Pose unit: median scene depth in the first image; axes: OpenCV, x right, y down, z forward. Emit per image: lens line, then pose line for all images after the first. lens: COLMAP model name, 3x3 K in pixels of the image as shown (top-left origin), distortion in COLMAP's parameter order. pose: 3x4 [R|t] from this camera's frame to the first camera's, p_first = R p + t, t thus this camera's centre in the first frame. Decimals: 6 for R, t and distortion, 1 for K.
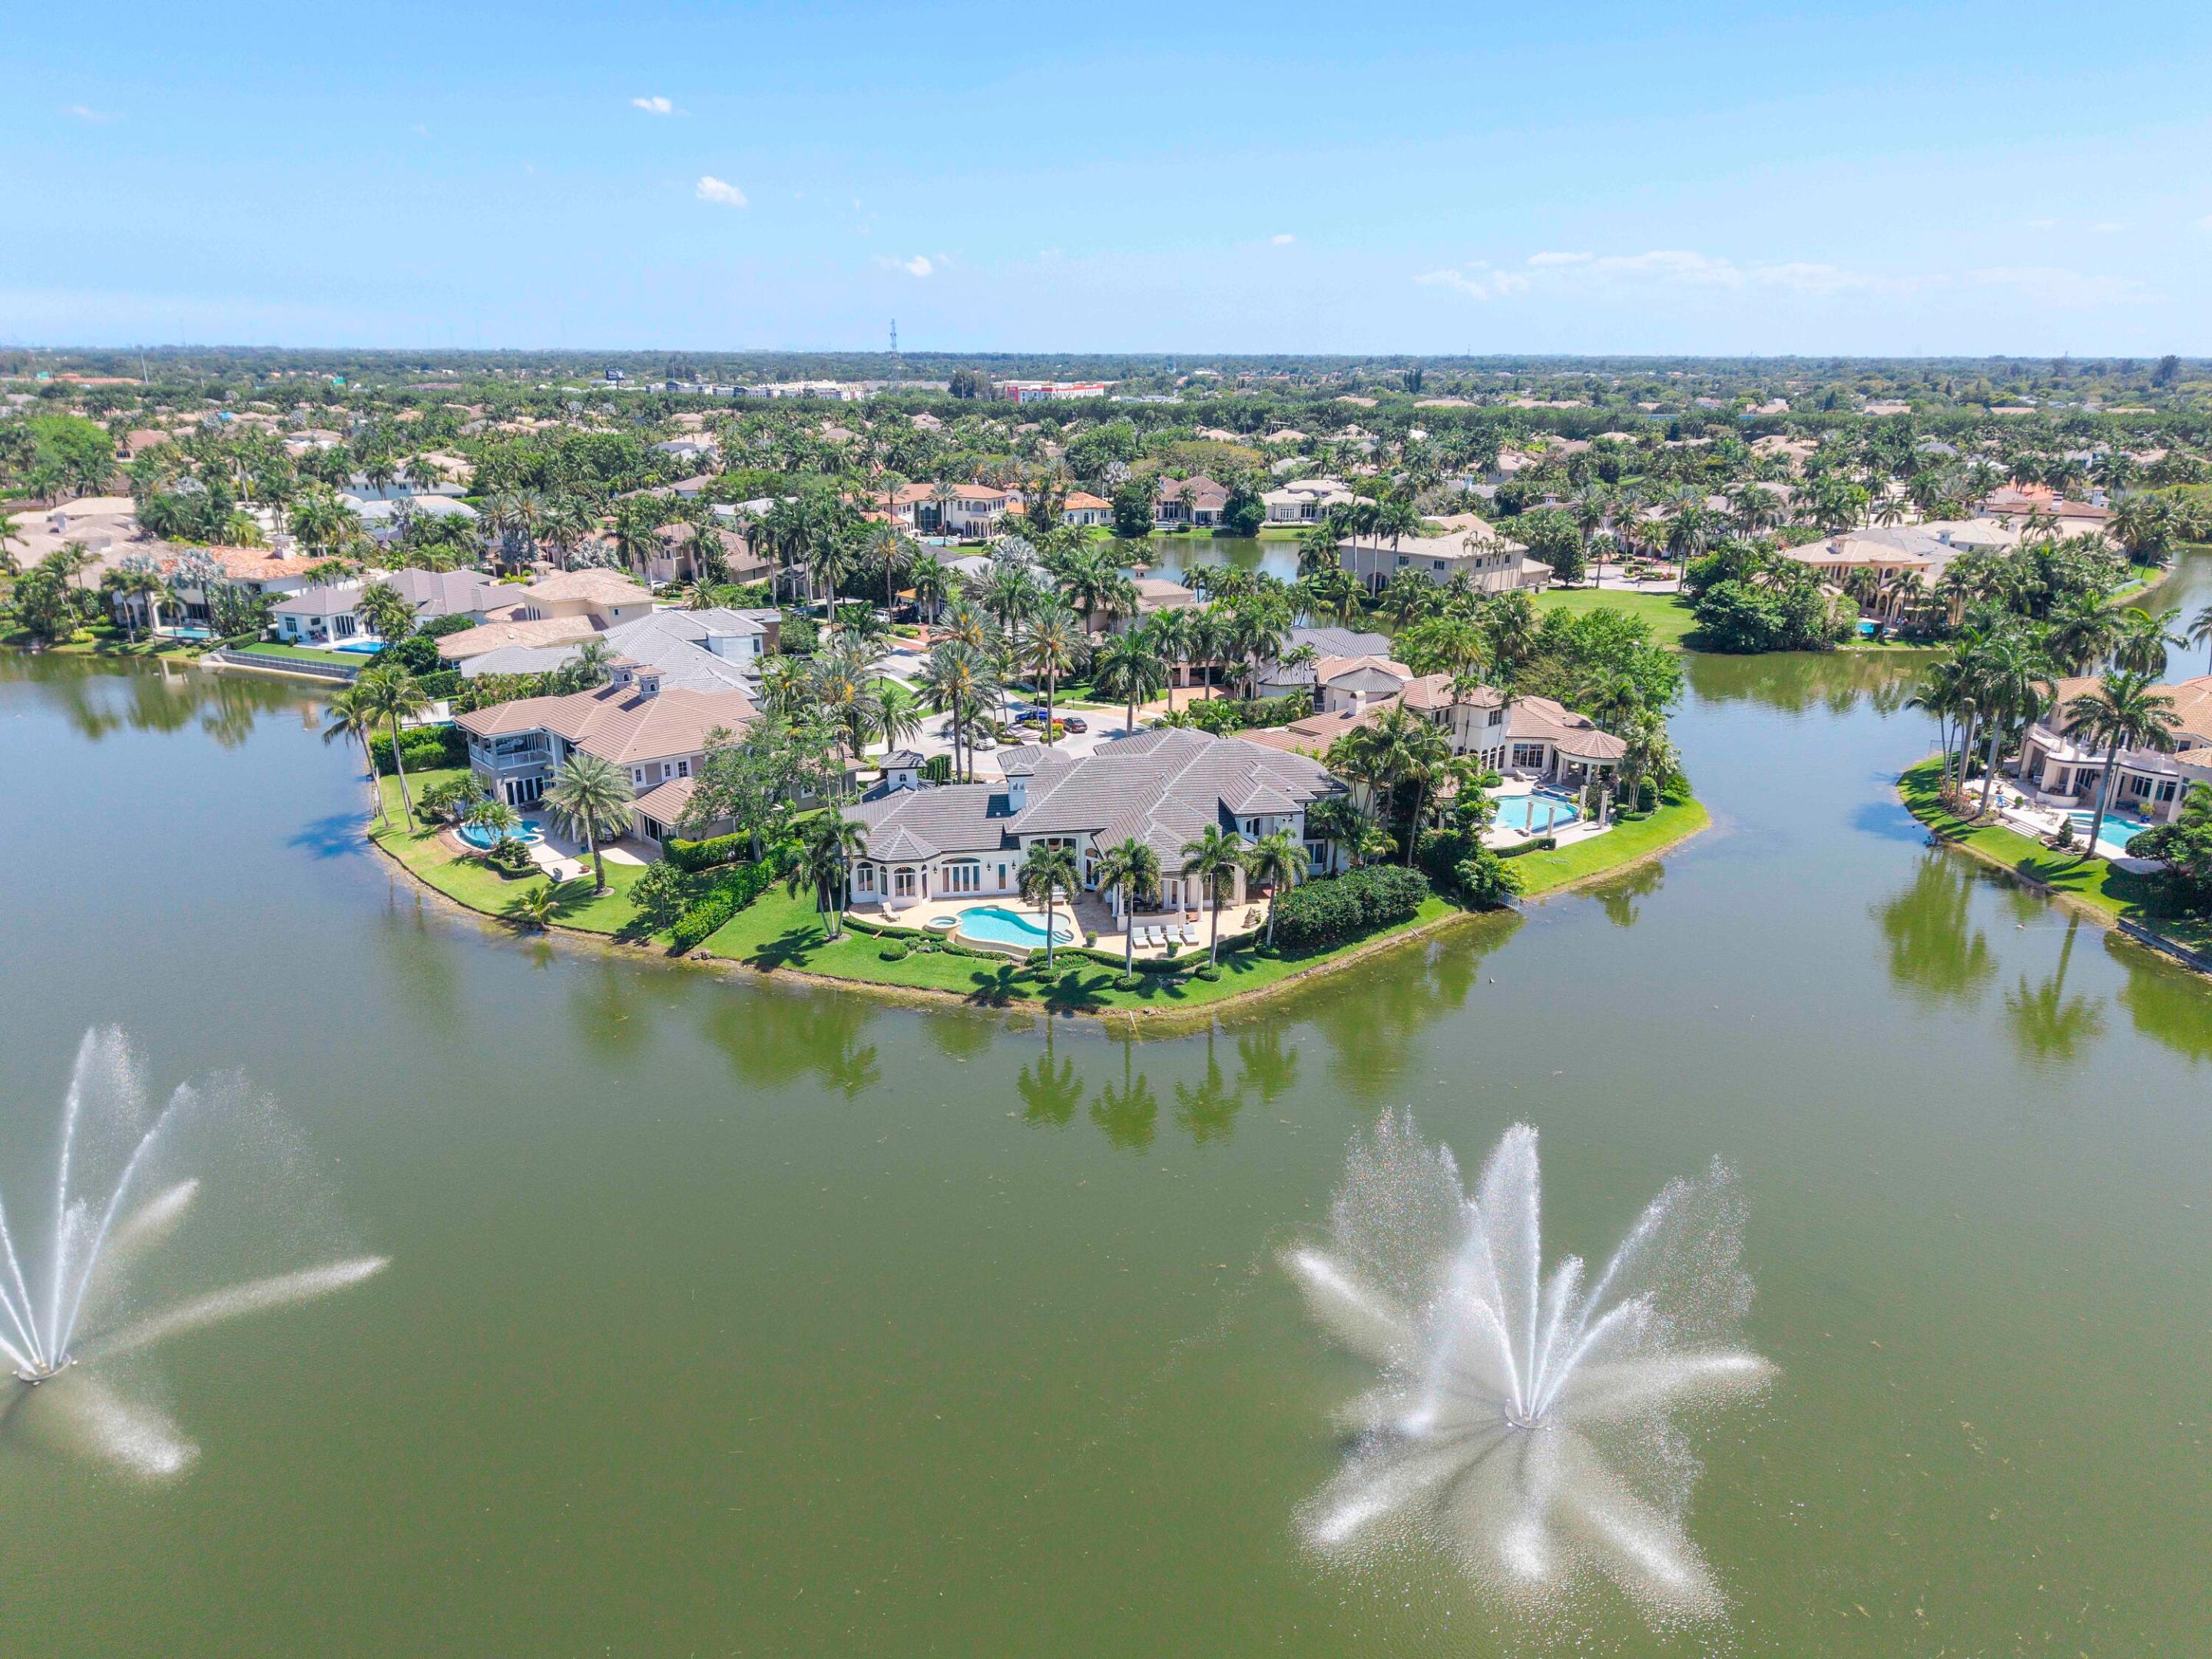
lens RADIAL K [[1514.4, 0, 1106.0], [0, 1514.4, 829.5], [0, 0, 1]] dist [0.045001, -0.065190]
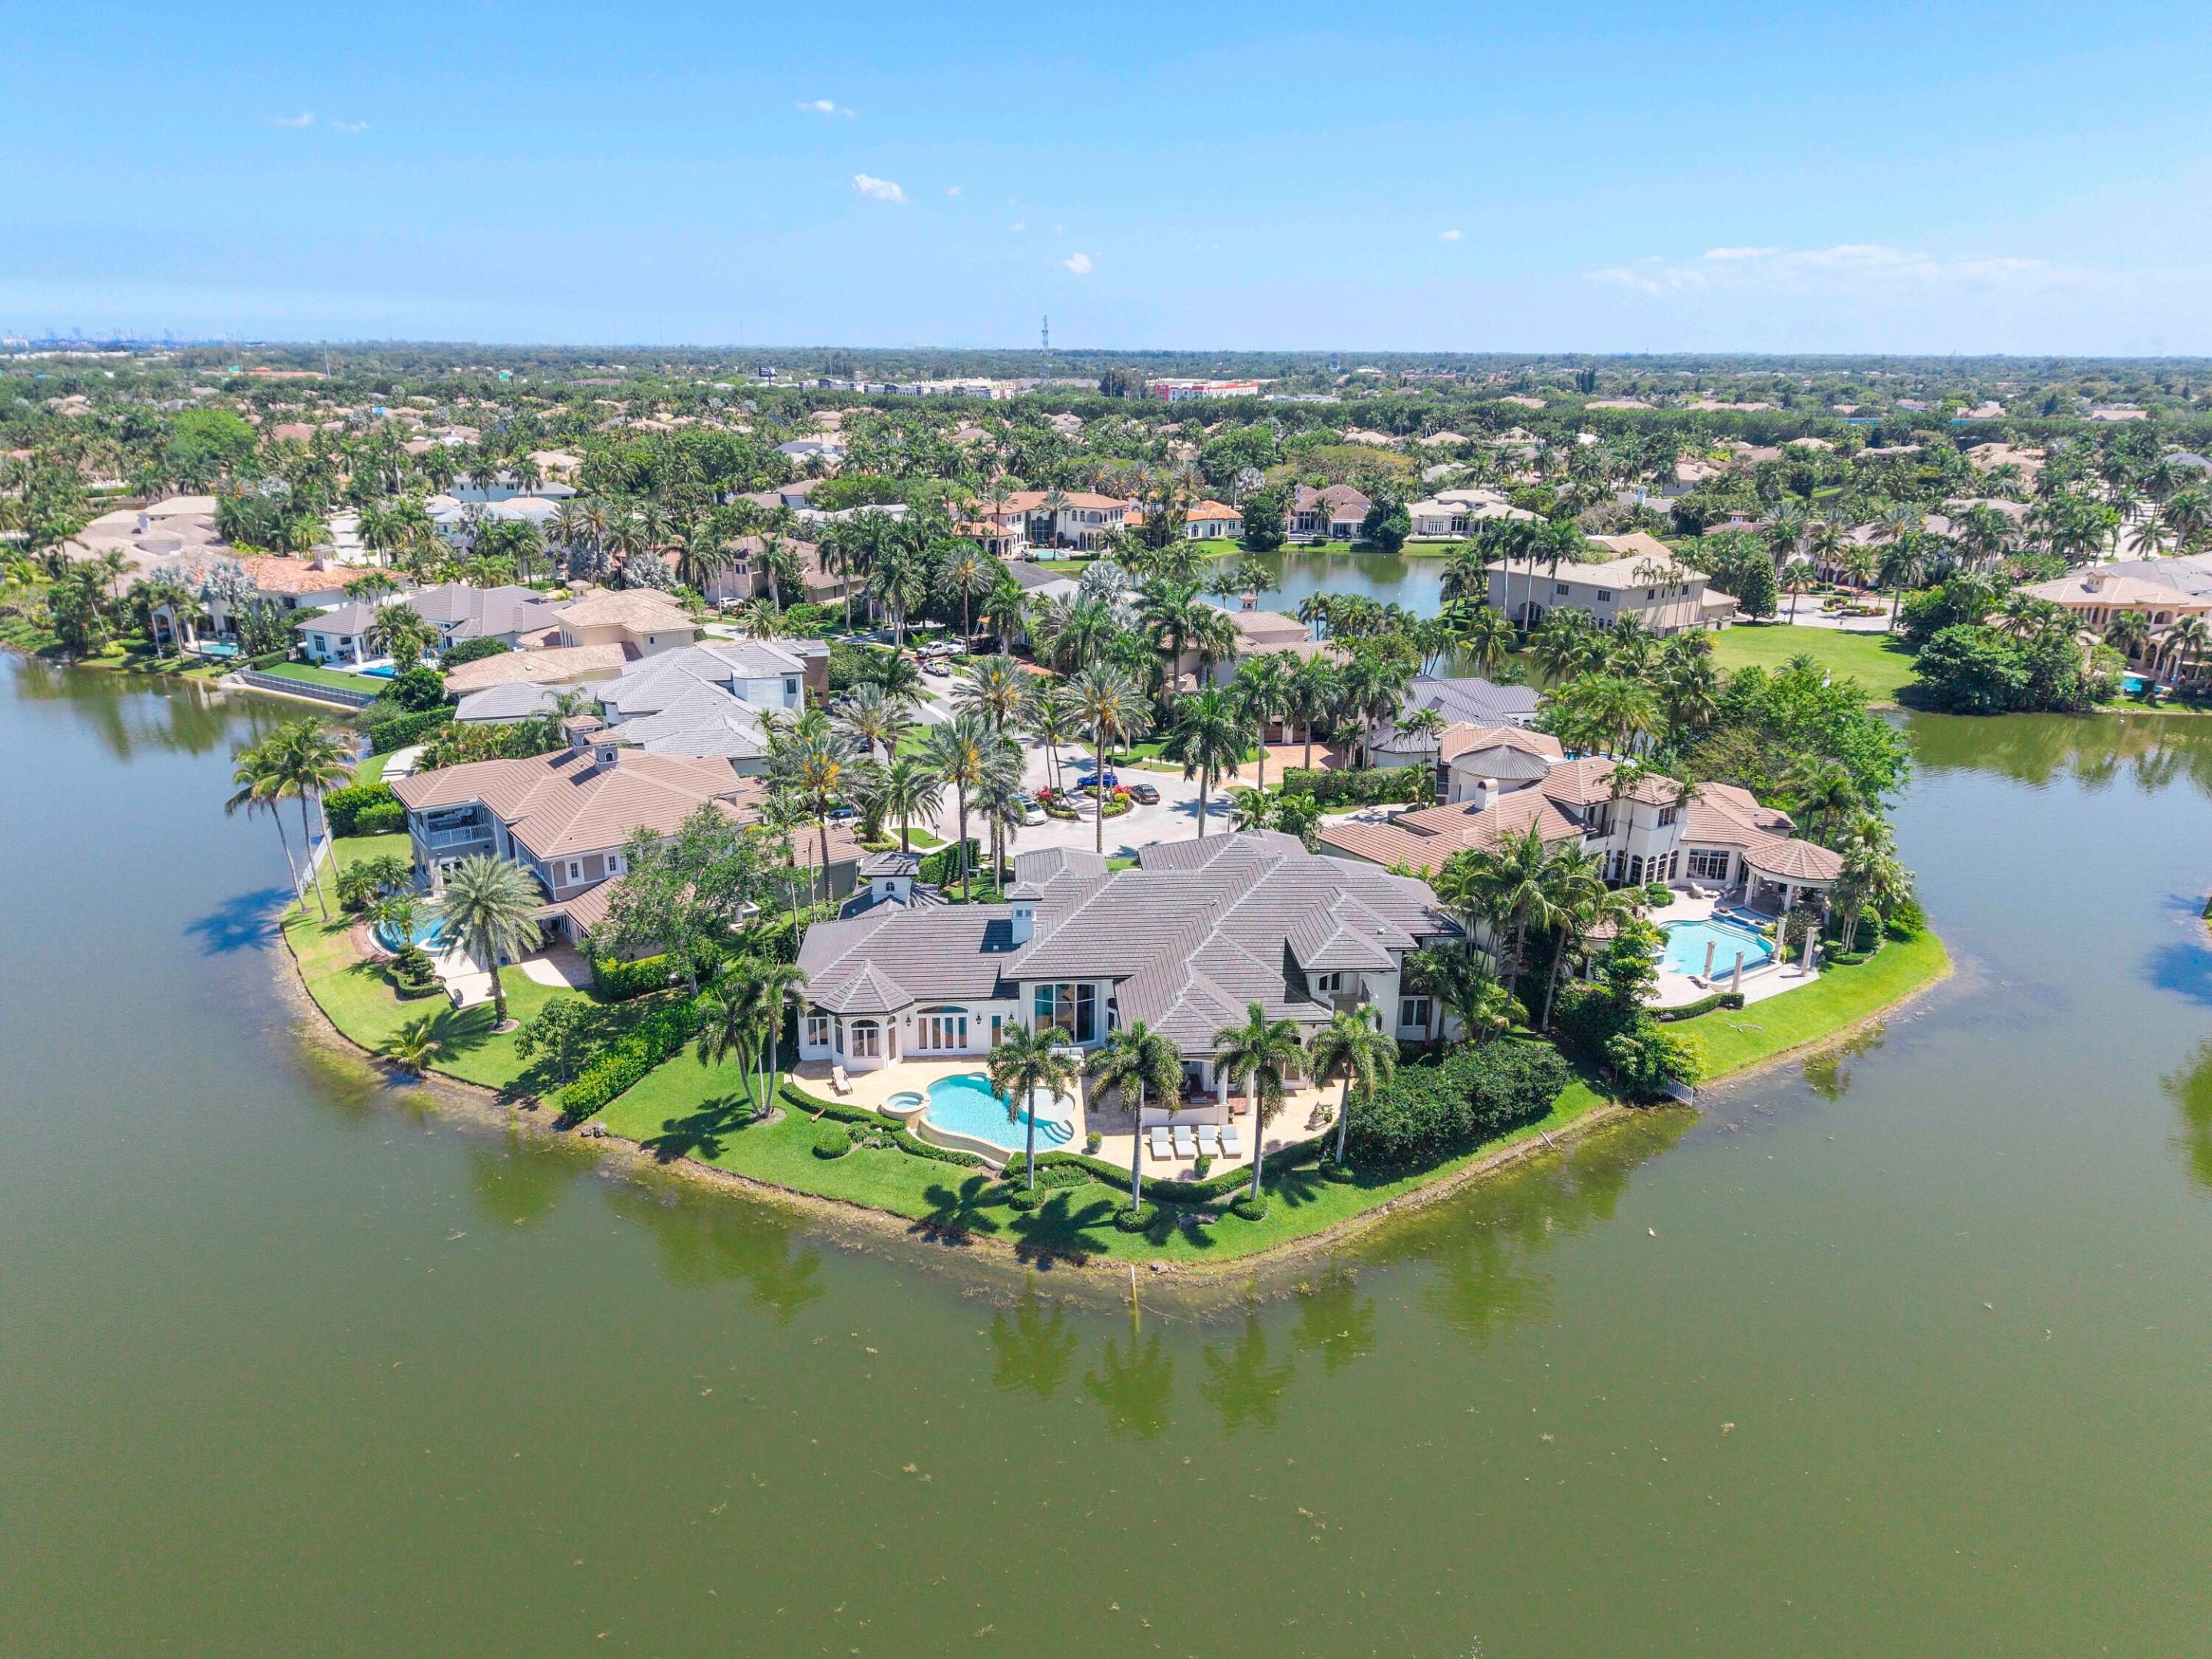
lens RADIAL K [[1499.1, 0, 1106.0], [0, 1499.1, 829.5], [0, 0, 1]] dist [0.028319, -0.027442]
pose [[0.994373, 0.034068, -0.100312, 0.031644], [-0.033600, 0.999415, 0.006353, -0.041891], [0.100469, -0.002947, 0.994936, 0.134793]]
